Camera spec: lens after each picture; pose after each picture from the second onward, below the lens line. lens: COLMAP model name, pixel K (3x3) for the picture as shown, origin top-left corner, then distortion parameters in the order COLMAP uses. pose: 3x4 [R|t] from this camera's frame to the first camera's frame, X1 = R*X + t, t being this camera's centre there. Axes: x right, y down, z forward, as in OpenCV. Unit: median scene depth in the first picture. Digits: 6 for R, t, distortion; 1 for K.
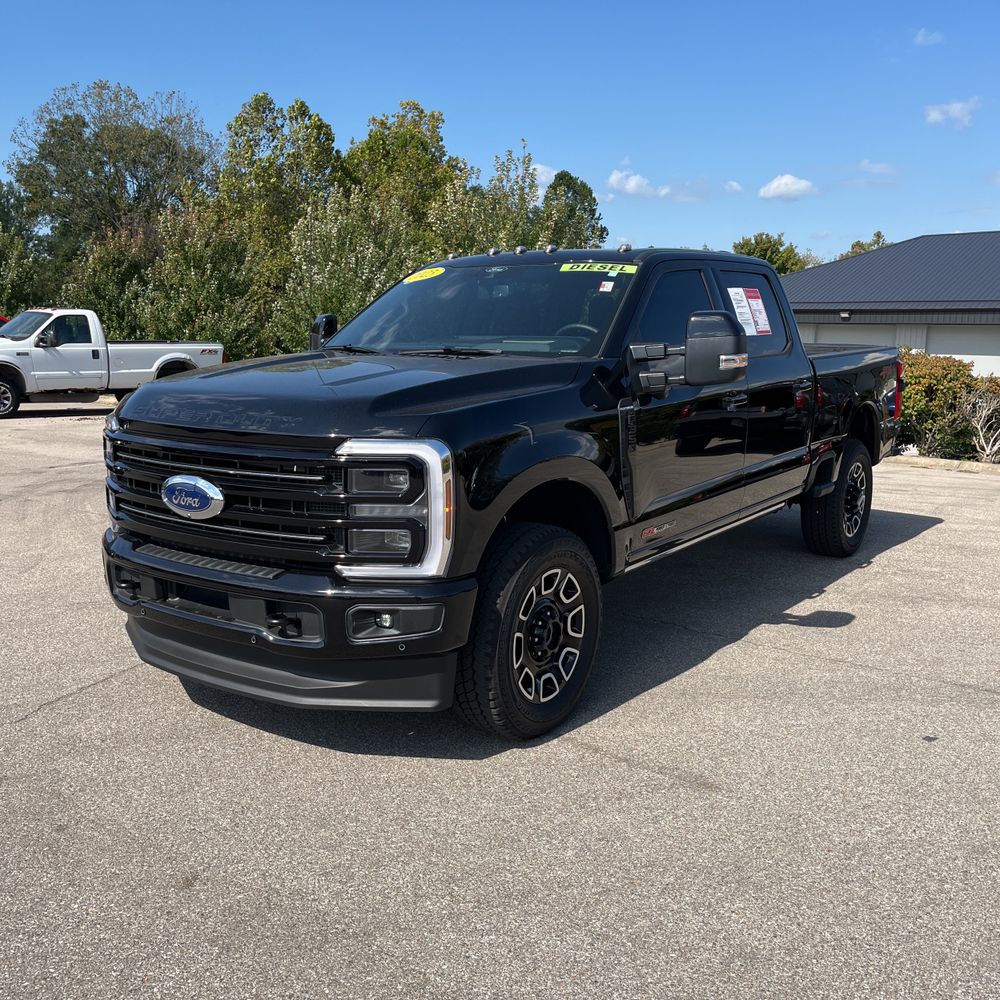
lens RADIAL K [[1032.5, 0, 493.6], [0, 1032.5, 519.4], [0, 0, 1]] dist [0.076274, -0.149143]
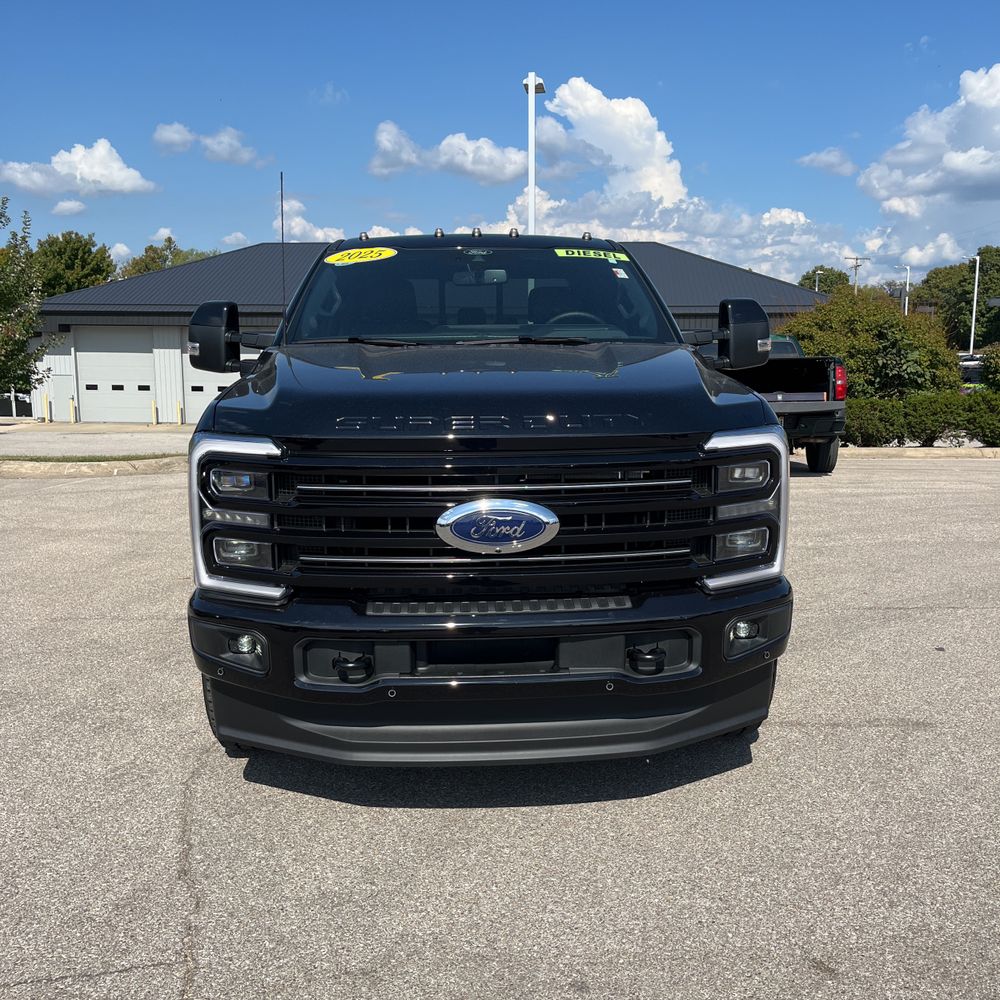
lens RADIAL K [[1044.9, 0, 477.5], [0, 1044.9, 500.9], [0, 0, 1]] dist [0.022509, 0.002074]
pose [[0.767452, -0.111933, 0.631260, -0.749473], [0.126884, 0.991683, 0.021583, -0.056073], [-0.628425, 0.063533, 0.775271, 0.377614]]
